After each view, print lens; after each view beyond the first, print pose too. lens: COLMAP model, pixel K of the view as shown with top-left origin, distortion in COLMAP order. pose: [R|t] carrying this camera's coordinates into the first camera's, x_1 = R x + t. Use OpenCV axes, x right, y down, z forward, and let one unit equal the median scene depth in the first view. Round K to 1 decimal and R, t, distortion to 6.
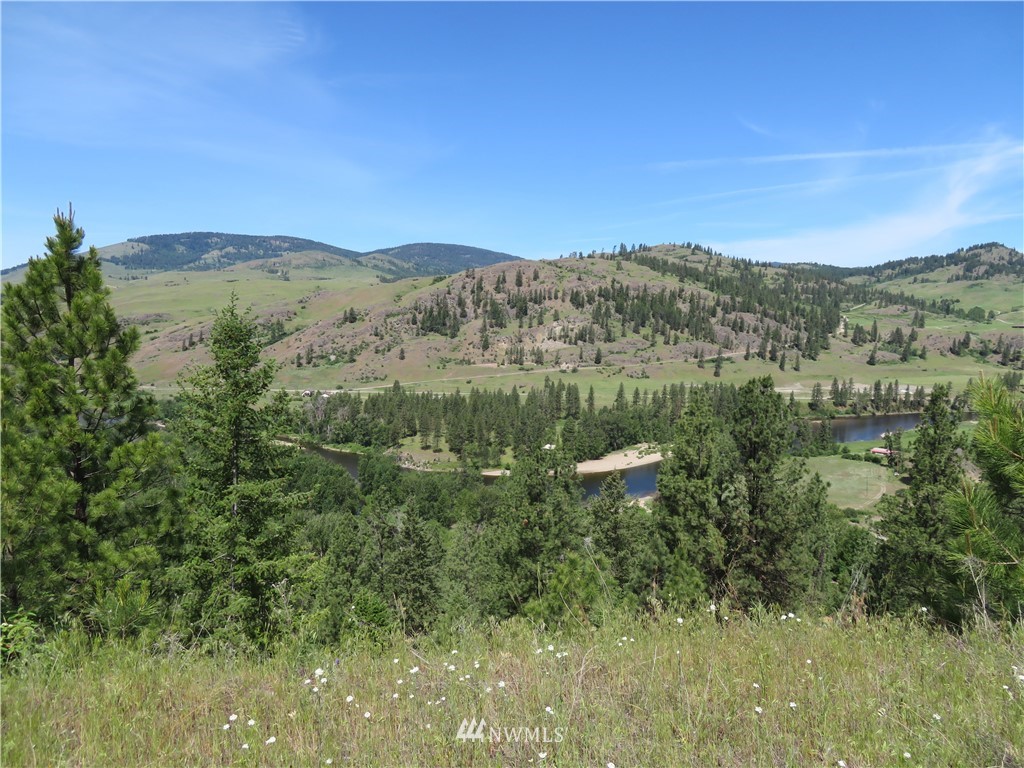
lens RADIAL K [[737.6, 0, 510.1], [0, 737.6, 369.3], [0, 0, 1]] dist [-0.002471, 0.004136]
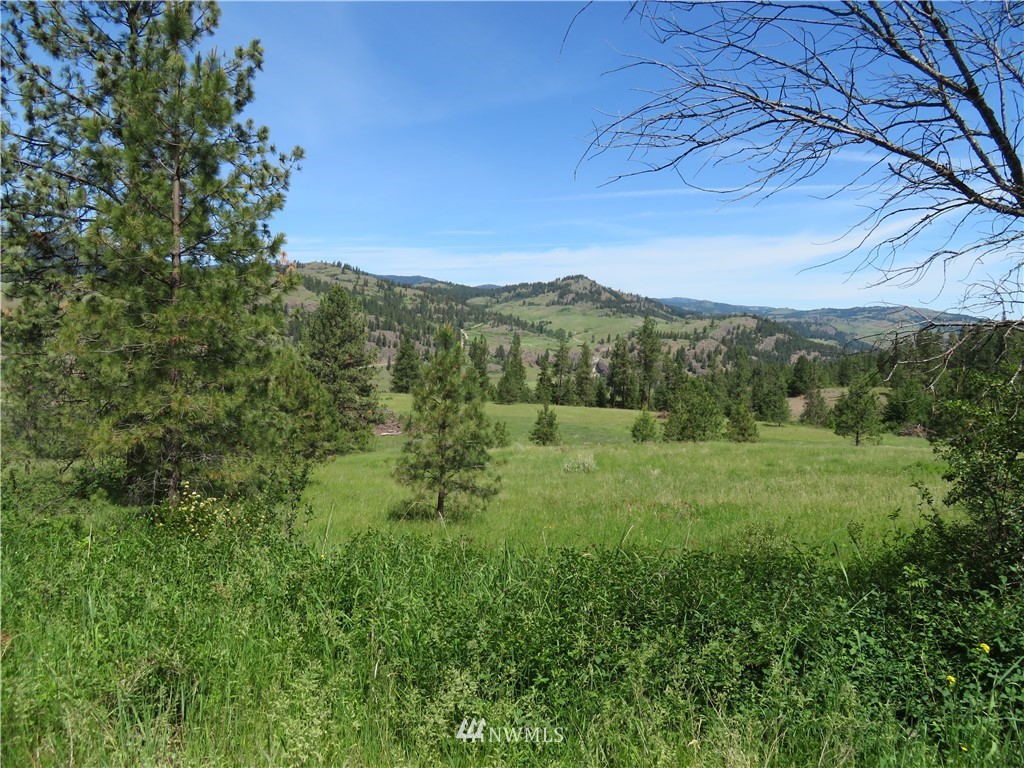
lens RADIAL K [[737.6, 0, 510.1], [0, 737.6, 369.3], [0, 0, 1]] dist [-0.002471, 0.004136]
pose [[0.892460, 0.000675, 0.451127, -0.045273], [0.003450, 0.999959, -0.008322, -0.002893], [-0.451114, 0.008983, 0.892421, -0.165180]]
